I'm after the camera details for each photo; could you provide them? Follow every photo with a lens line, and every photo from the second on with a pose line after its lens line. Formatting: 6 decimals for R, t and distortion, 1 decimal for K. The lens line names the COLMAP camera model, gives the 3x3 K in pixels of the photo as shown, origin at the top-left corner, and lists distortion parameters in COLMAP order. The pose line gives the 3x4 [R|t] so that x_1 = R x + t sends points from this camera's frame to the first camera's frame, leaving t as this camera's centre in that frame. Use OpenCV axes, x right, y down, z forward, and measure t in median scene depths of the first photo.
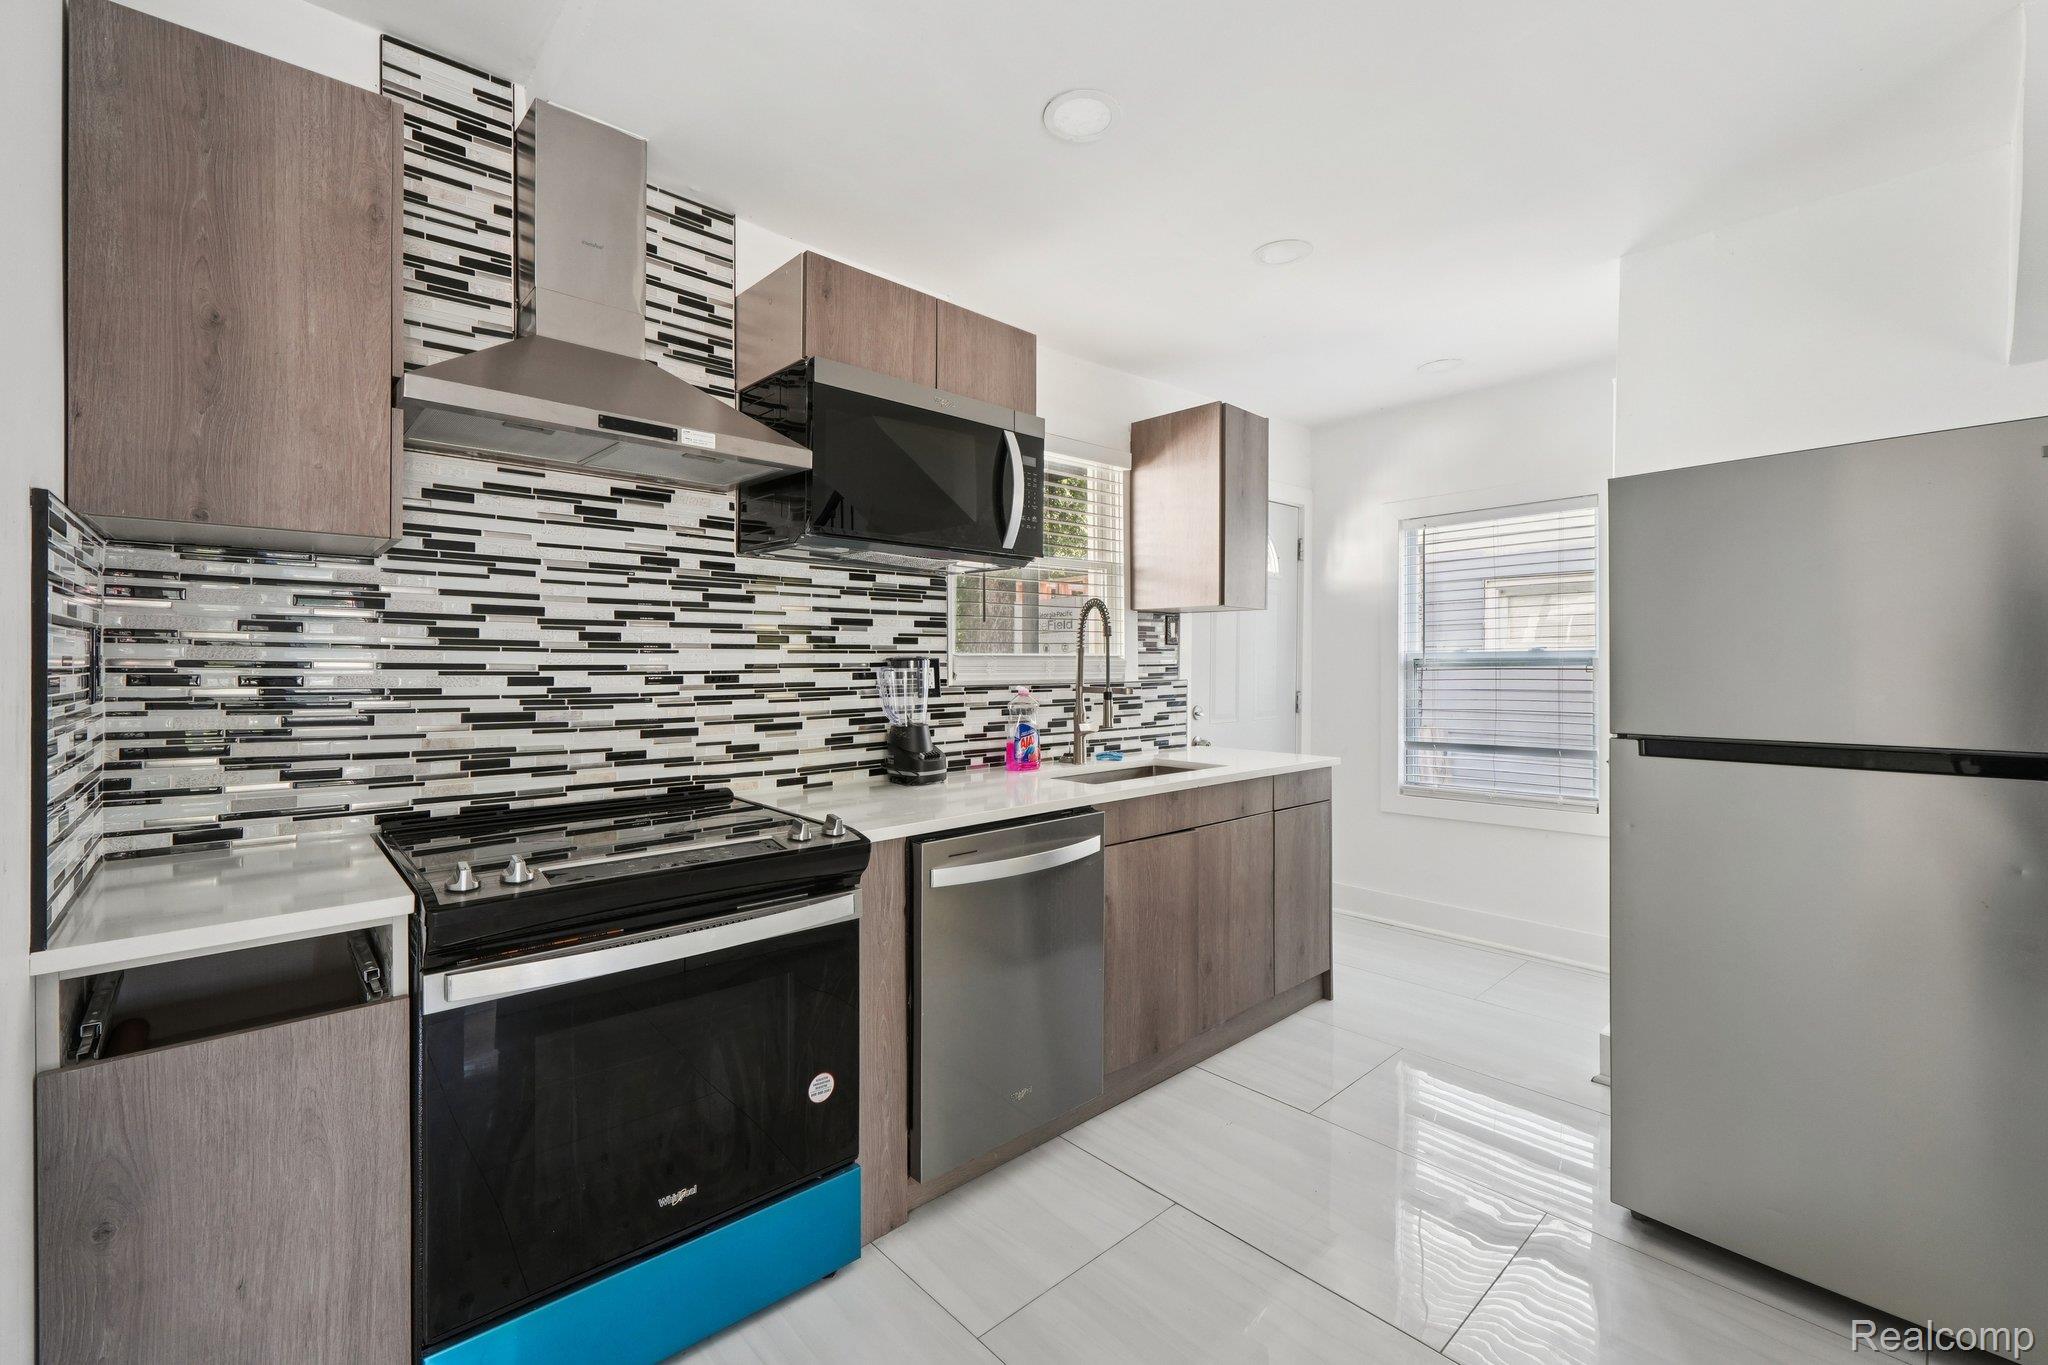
lens RADIAL K [[872.5, 0, 1028.6], [0, 872.5, 679.7], [0, 0, 1]] dist [0.001042, 0.001006]
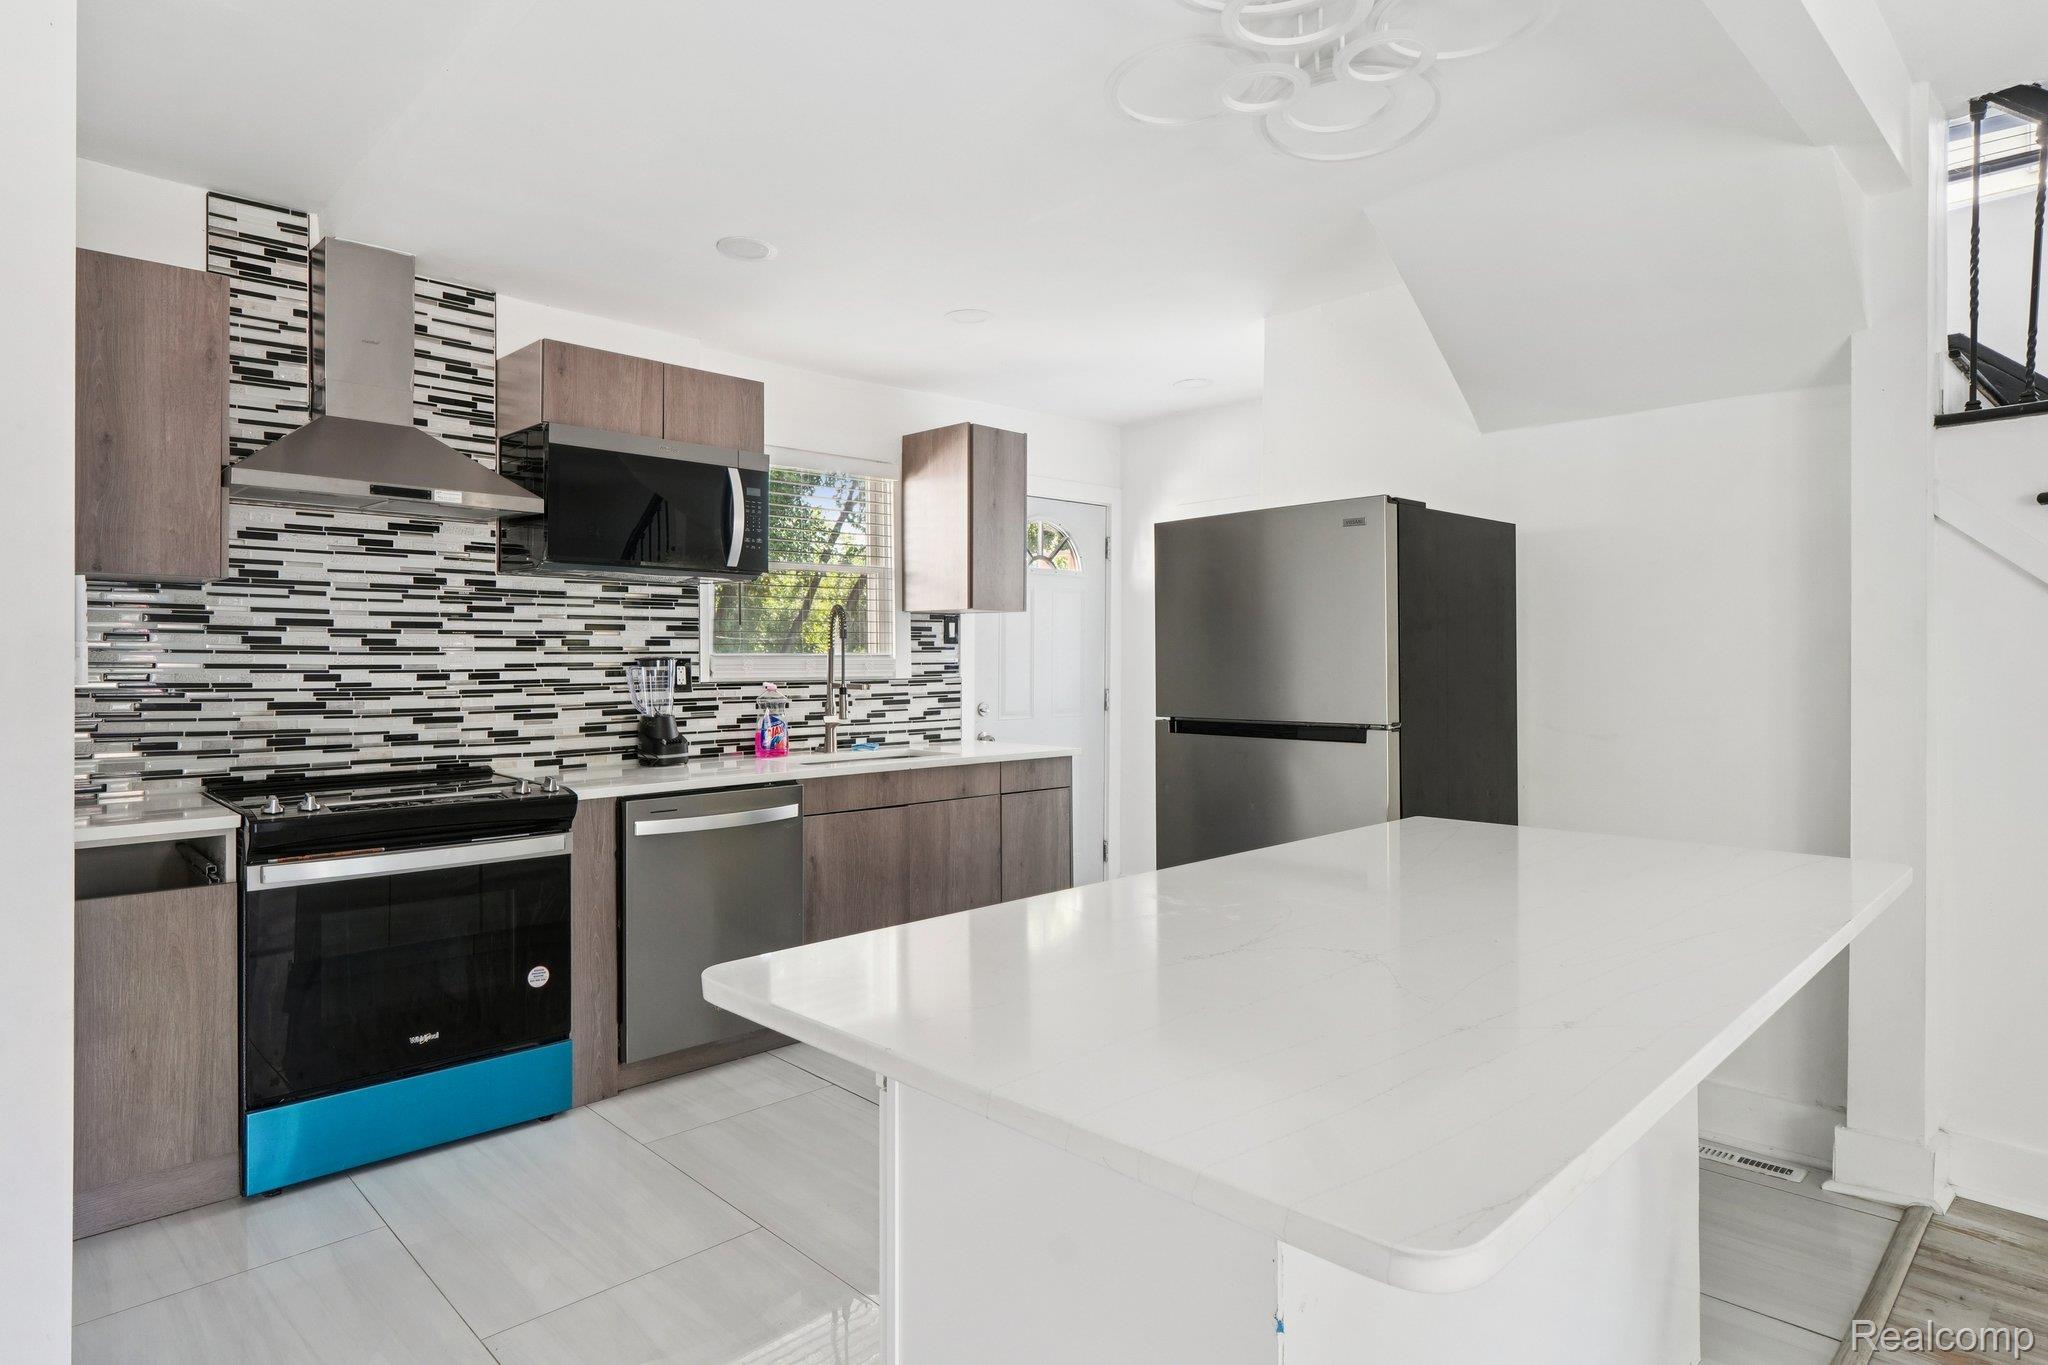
lens RADIAL K [[1127.1, 0, 1023.7], [0, 1127.1, 675.8], [0, 0, 1]] dist [0.004415, -0.000227]
pose [[0.999646, -0.001298, 0.026560, 0.396416], [0.001408, 0.999991, -0.004089, 0.006874], [-0.026554, 0.004125, 0.999639, -0.653229]]
